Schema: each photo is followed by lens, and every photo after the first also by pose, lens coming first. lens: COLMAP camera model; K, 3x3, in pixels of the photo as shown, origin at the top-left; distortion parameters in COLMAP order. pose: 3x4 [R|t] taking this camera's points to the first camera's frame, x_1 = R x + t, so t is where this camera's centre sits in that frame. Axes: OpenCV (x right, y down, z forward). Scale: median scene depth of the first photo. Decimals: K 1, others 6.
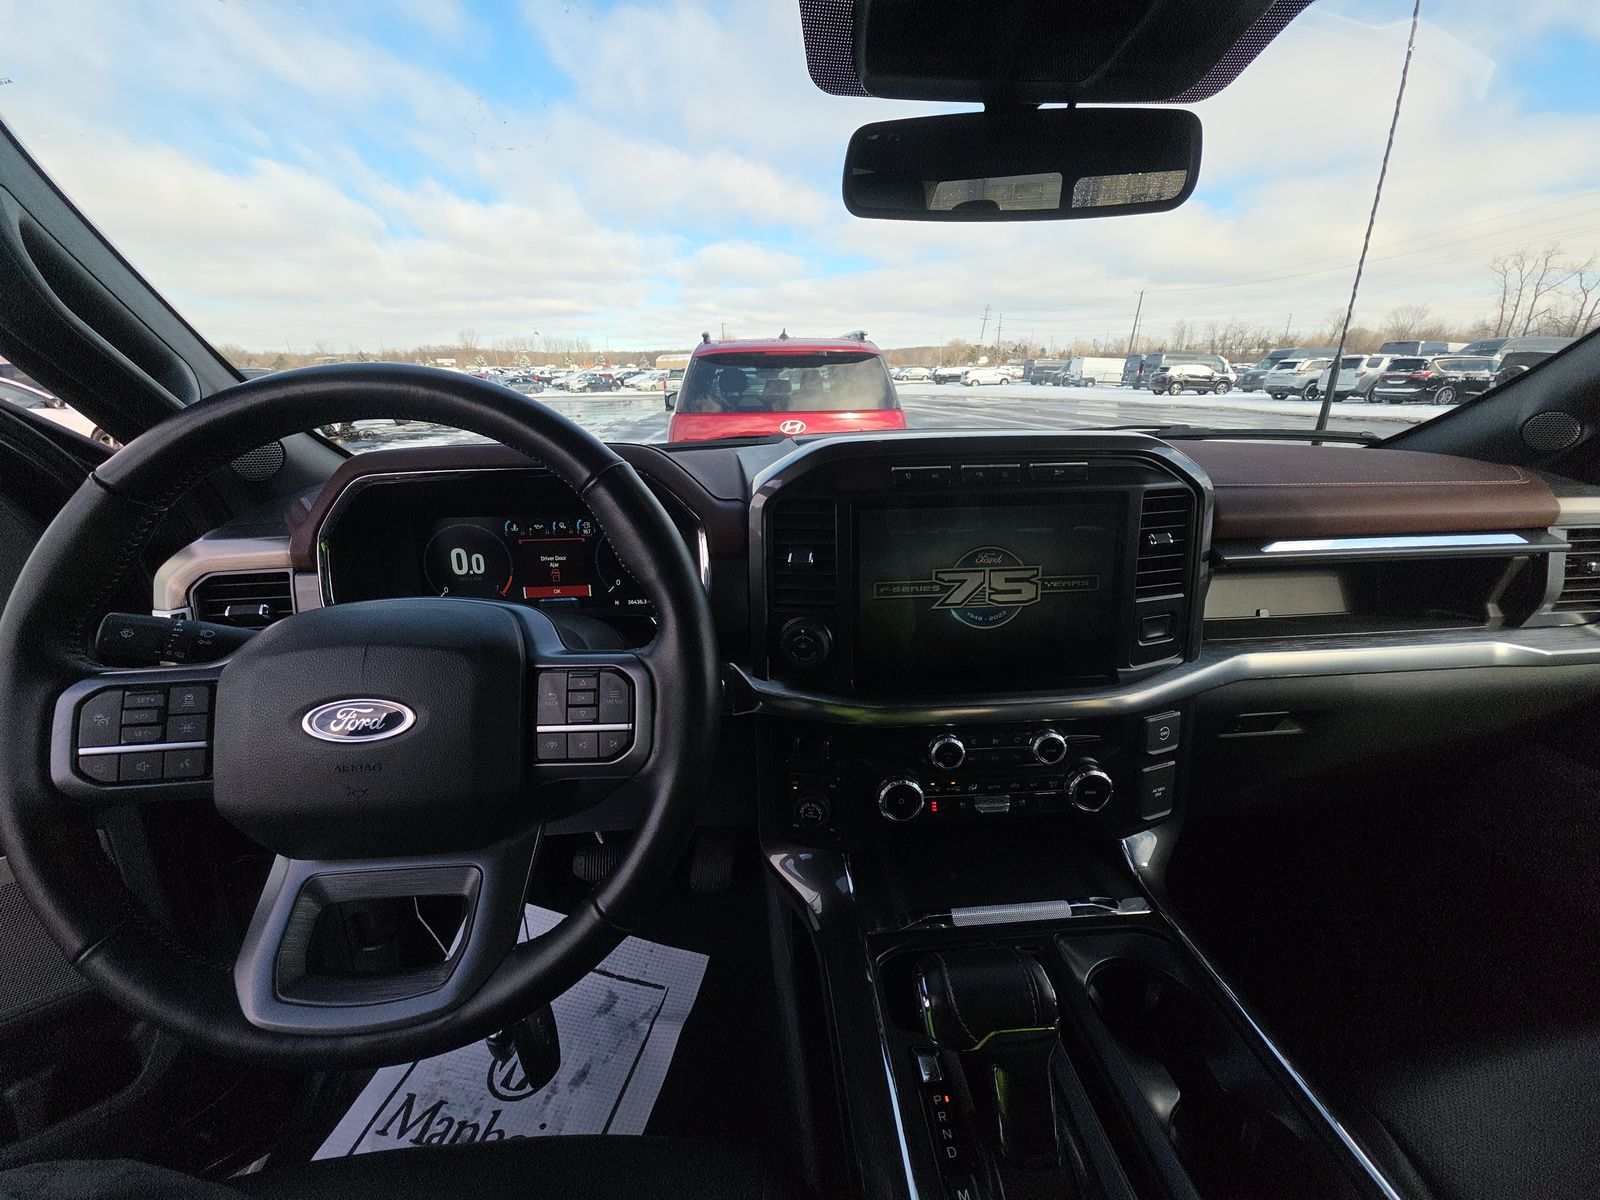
lens RADIAL K [[639.9, 0, 806.4], [0, 639.9, 593.9], [0, 0, 1]] dist [-0.007345, -0.001775]
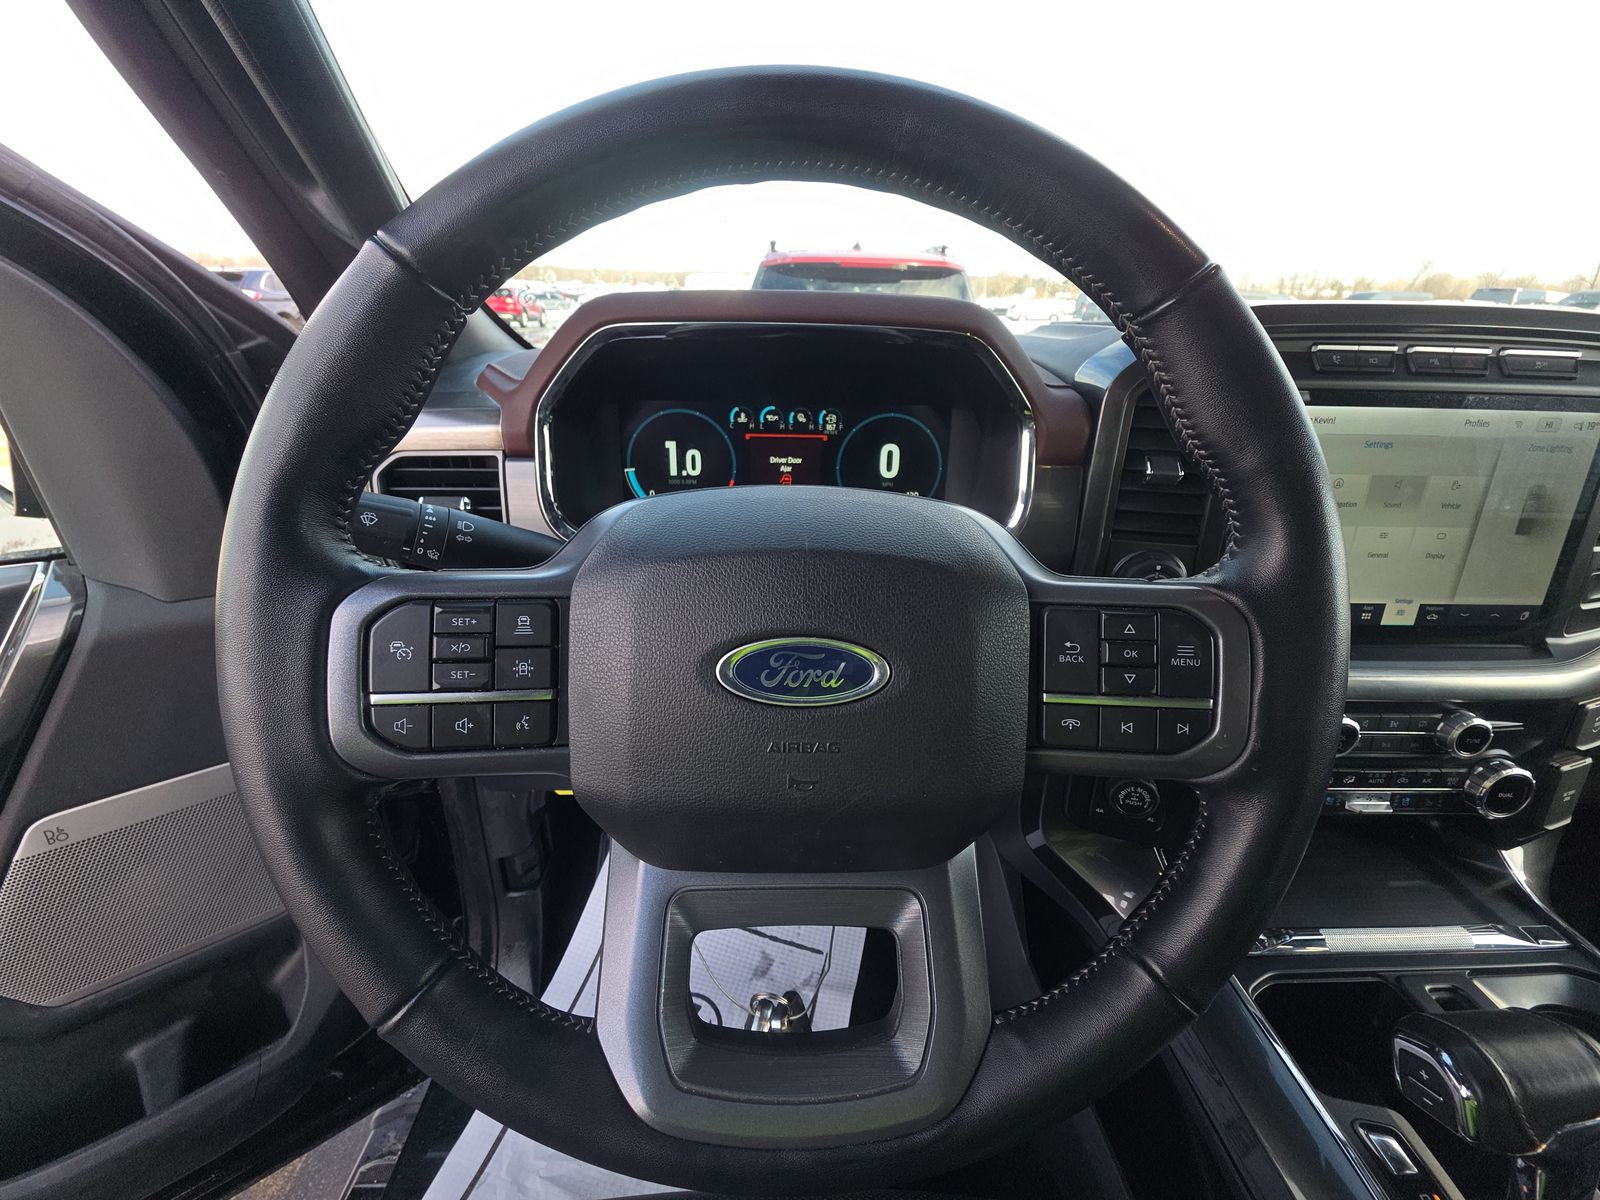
lens RADIAL K [[639.9, 0, 792.9], [0, 639.9, 598.9], [0, 0, 1]] dist [-0.007345, -0.001775]
pose [[0.997916, 0.052514, -0.037498, -0.421618], [-0.048366, 0.993395, 0.104054, 0.038870], [0.042715, -0.102023, 0.993865, 0.236665]]
